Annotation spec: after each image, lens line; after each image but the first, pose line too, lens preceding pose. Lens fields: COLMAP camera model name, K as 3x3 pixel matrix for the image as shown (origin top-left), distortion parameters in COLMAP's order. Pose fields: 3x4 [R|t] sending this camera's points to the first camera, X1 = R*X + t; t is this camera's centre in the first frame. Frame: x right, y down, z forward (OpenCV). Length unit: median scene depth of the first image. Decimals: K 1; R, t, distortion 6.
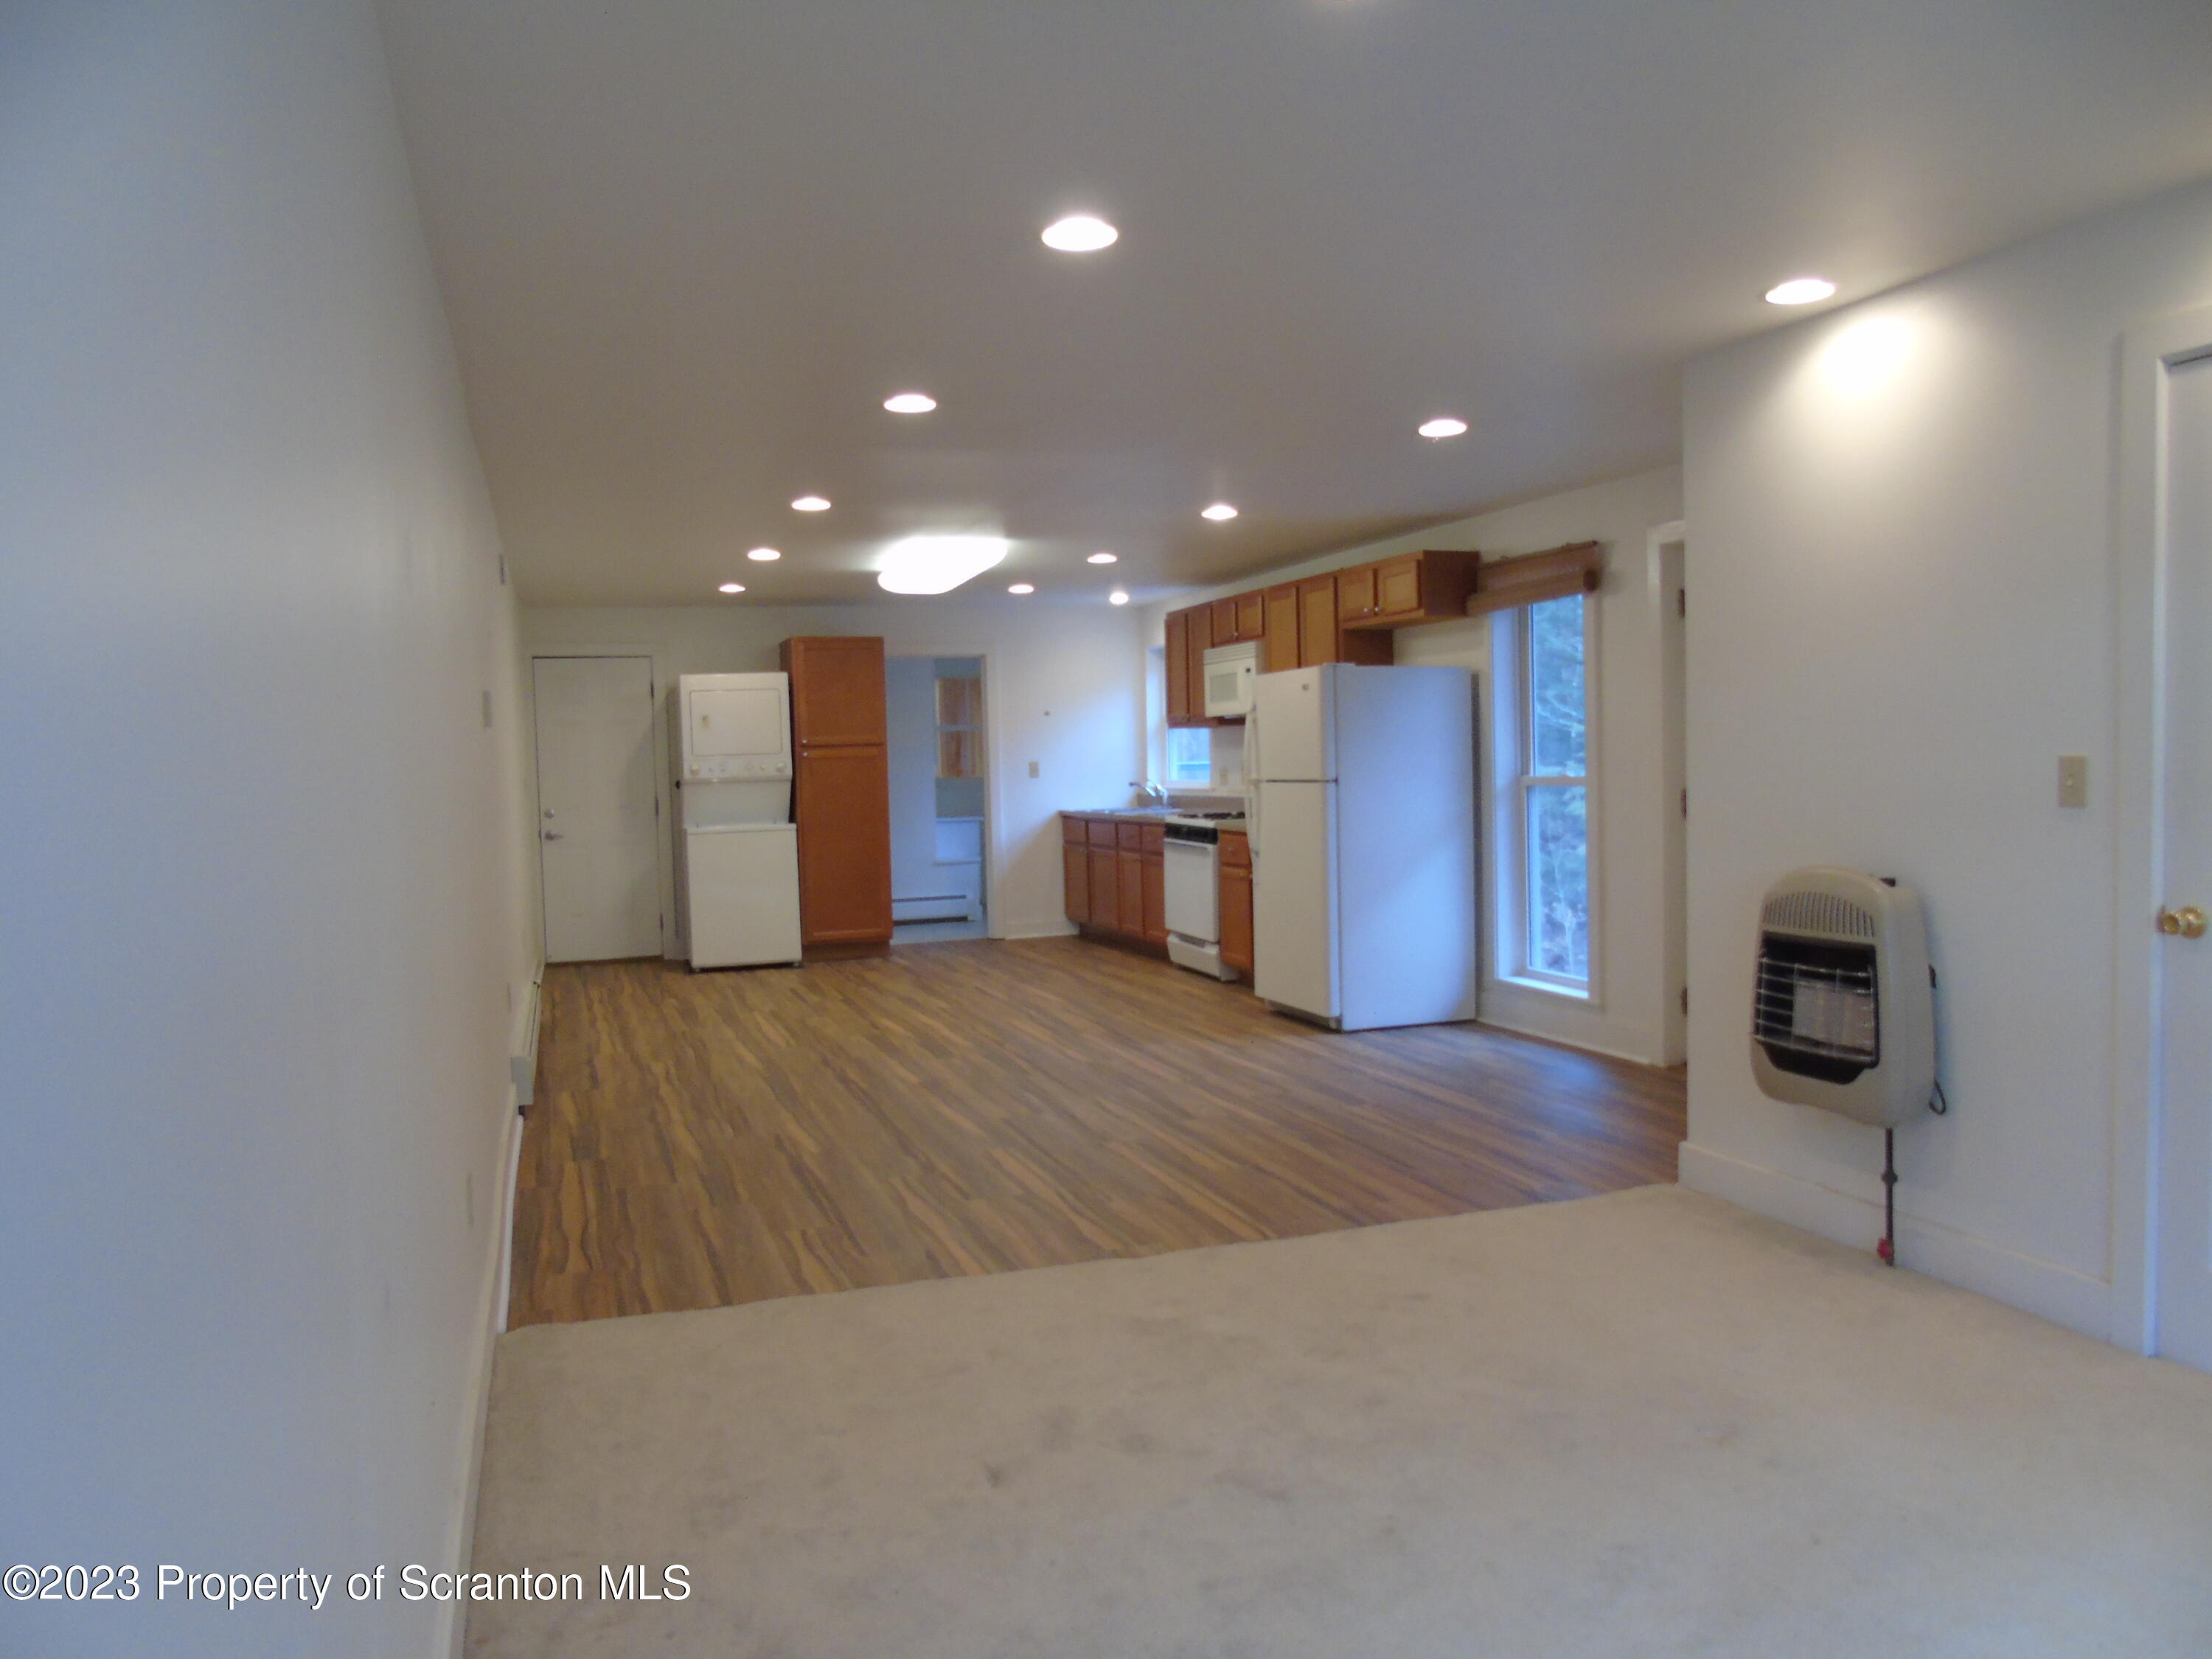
lens RADIAL K [[1677.5, 0, 1106.0], [0, 1677.5, 829.5], [0, 0, 1]] dist [-0.043171, 0.126572]
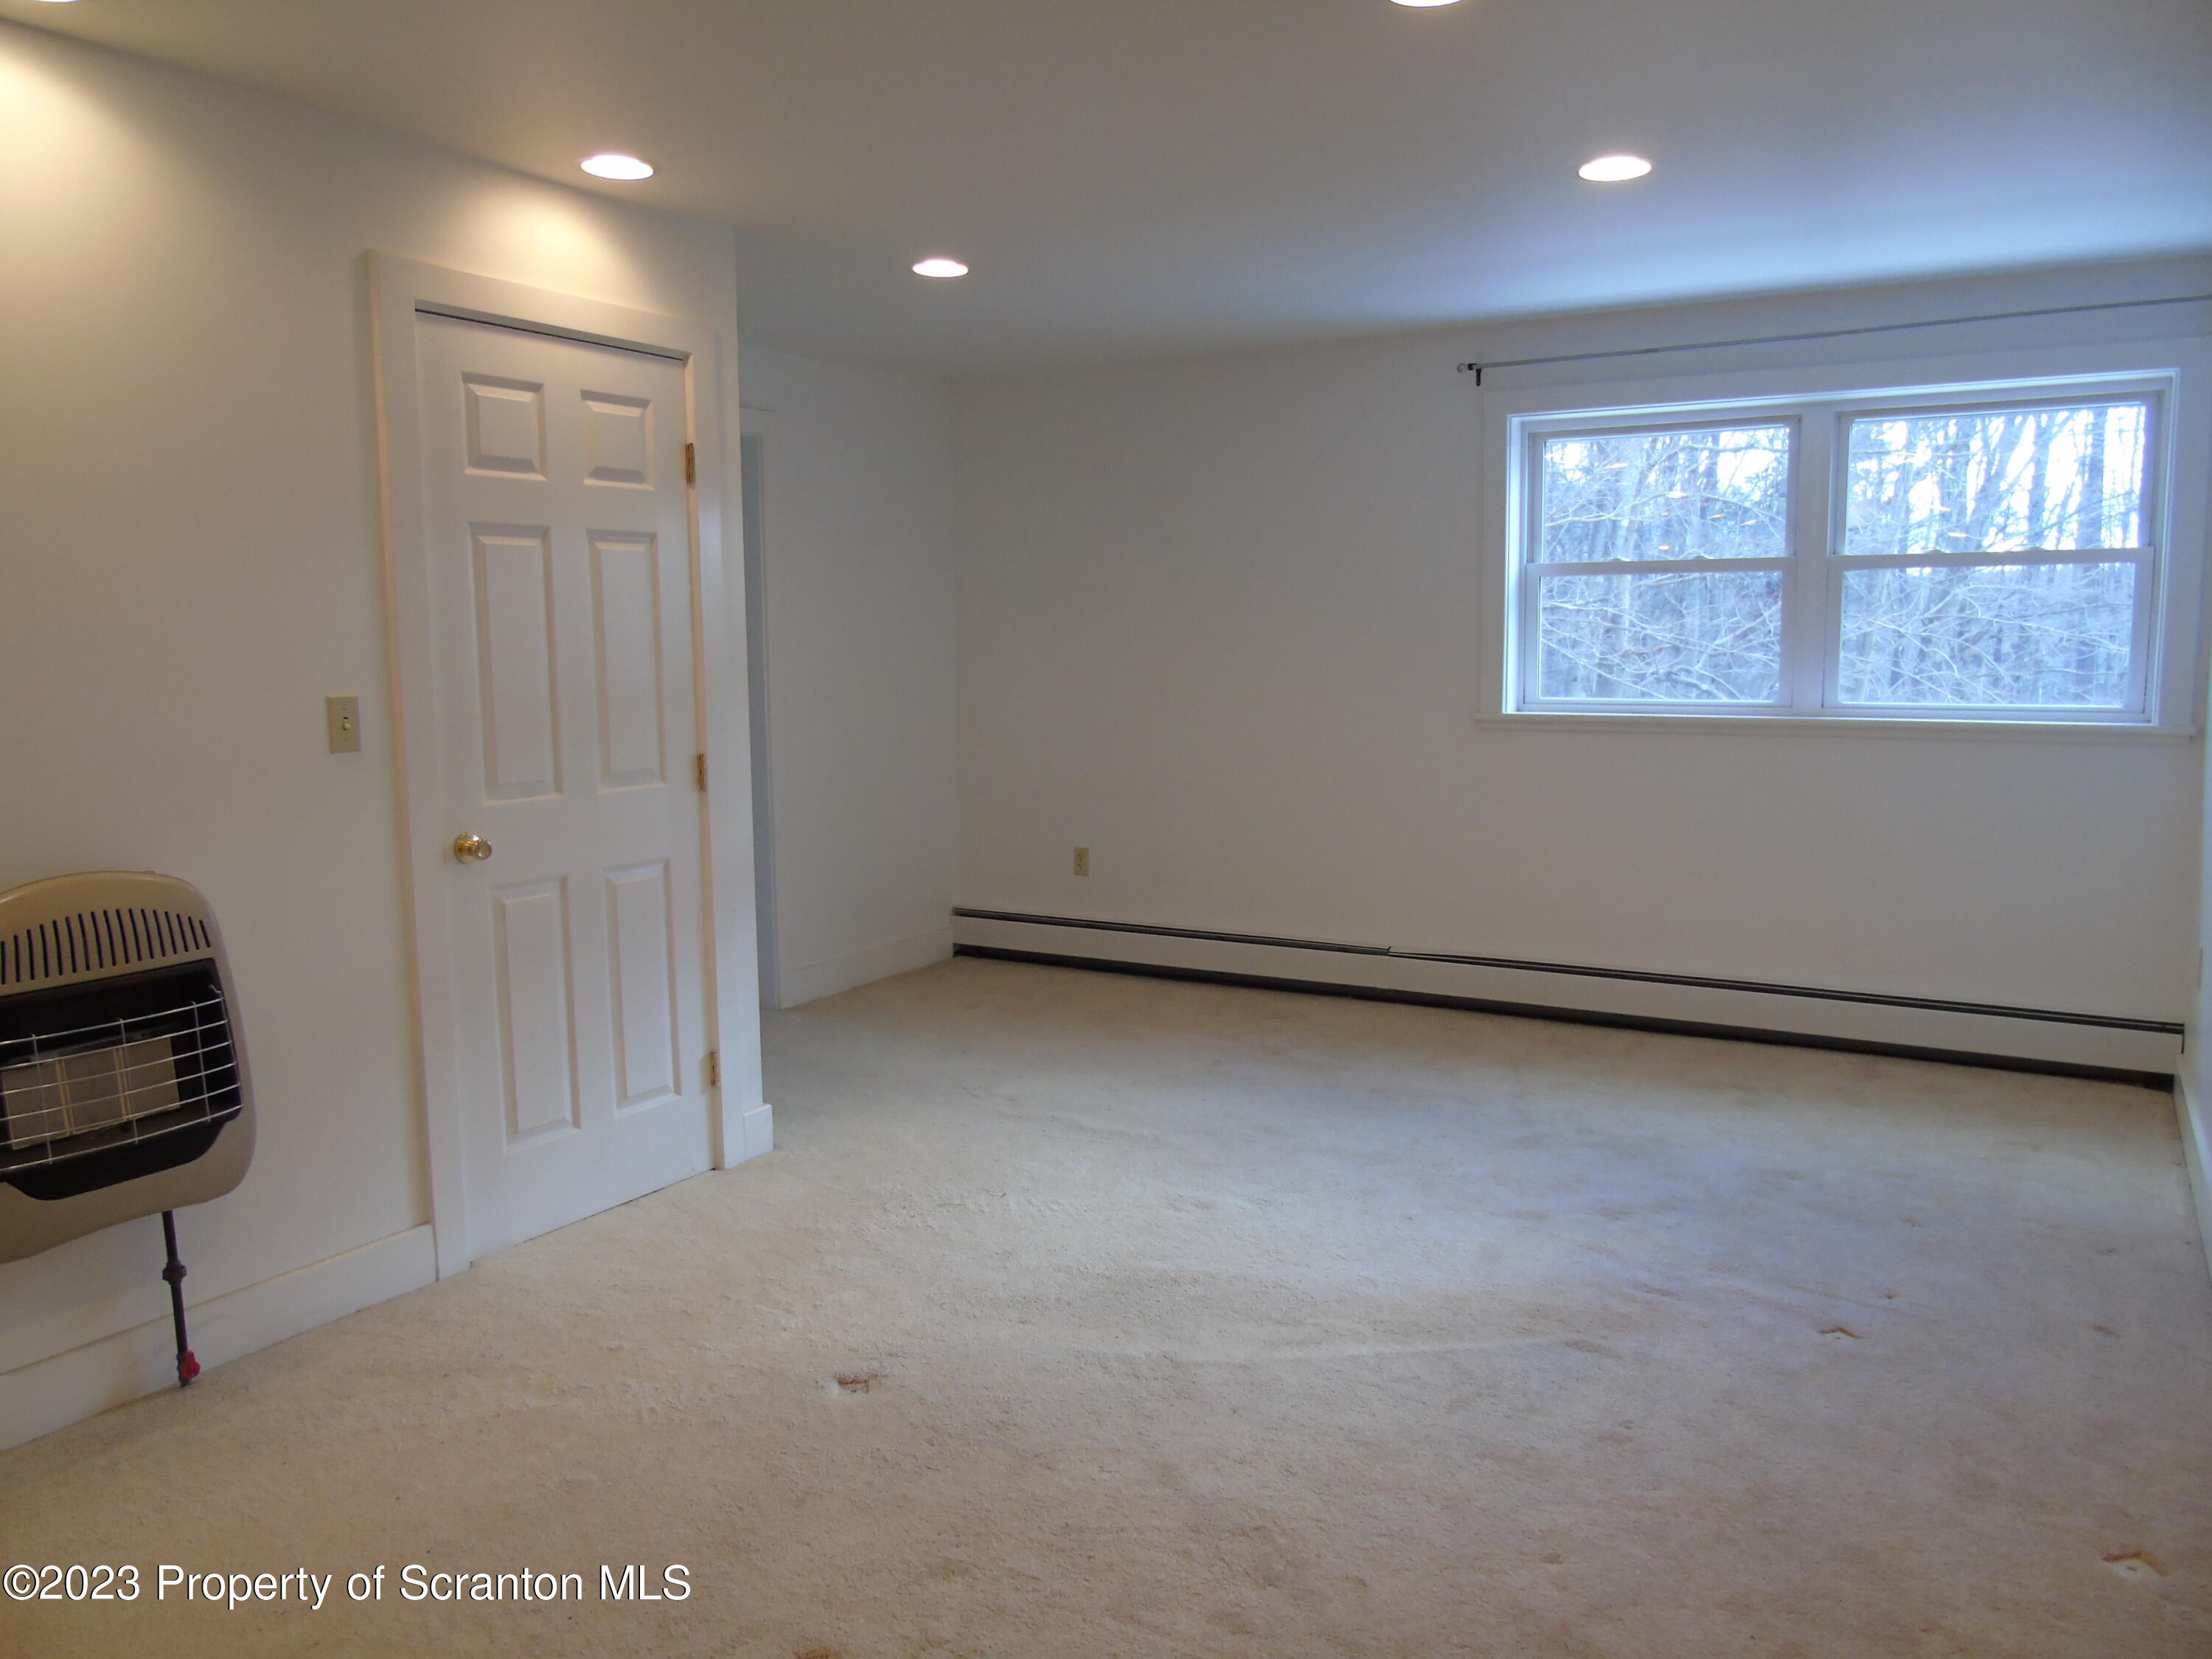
lens RADIAL K [[1644.8, 0, 1101.7], [0, 1644.8, 834.8], [0, 0, 1]] dist [-0.059708, 0.052807]
pose [[-0.650147, -0.058836, 0.757527, -0.161481], [0.062319, 0.989509, 0.130338, -0.025165], [-0.757249, 0.131947, -0.639660, 0.542120]]
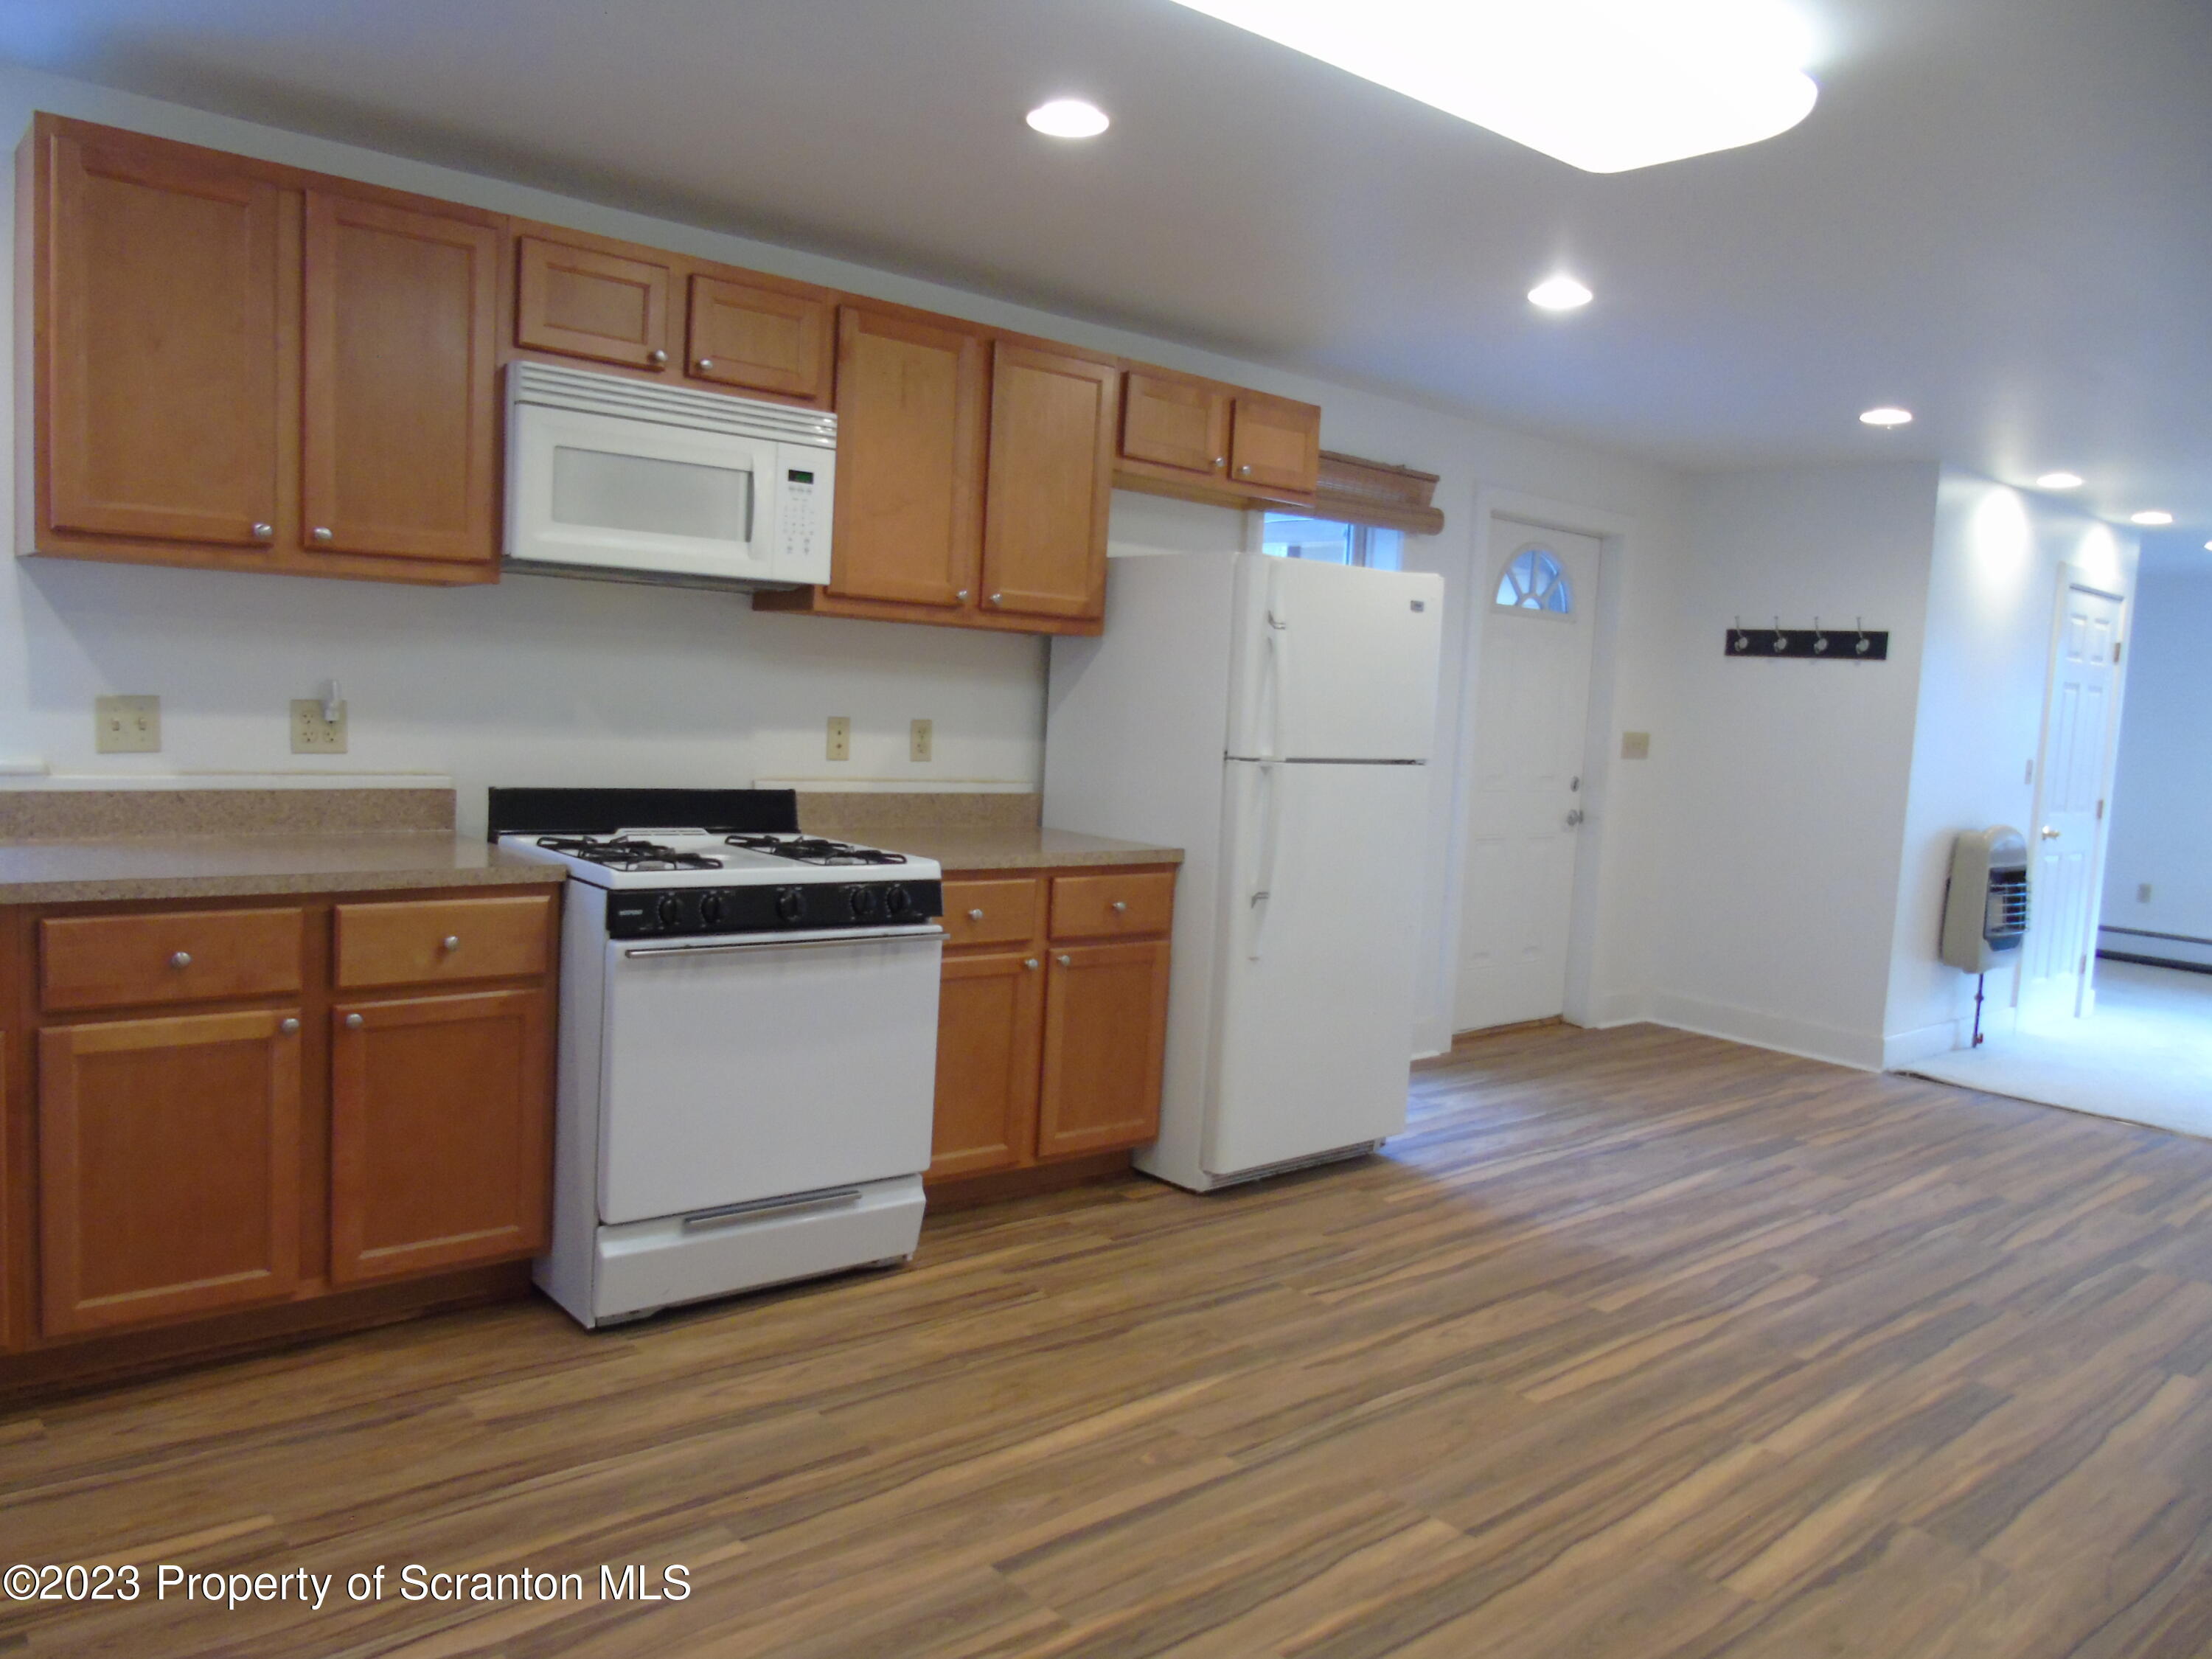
lens RADIAL K [[1611.9, 0, 1115.2], [0, 1611.9, 830.4], [0, 0, 1]] dist [-0.057613, 0.047944]
pose [[-0.383695, -0.074607, 0.920441, -0.338885], [-0.004664, 0.996875, 0.078859, -0.044969], [-0.923448, 0.025965, -0.382844, 1.191144]]
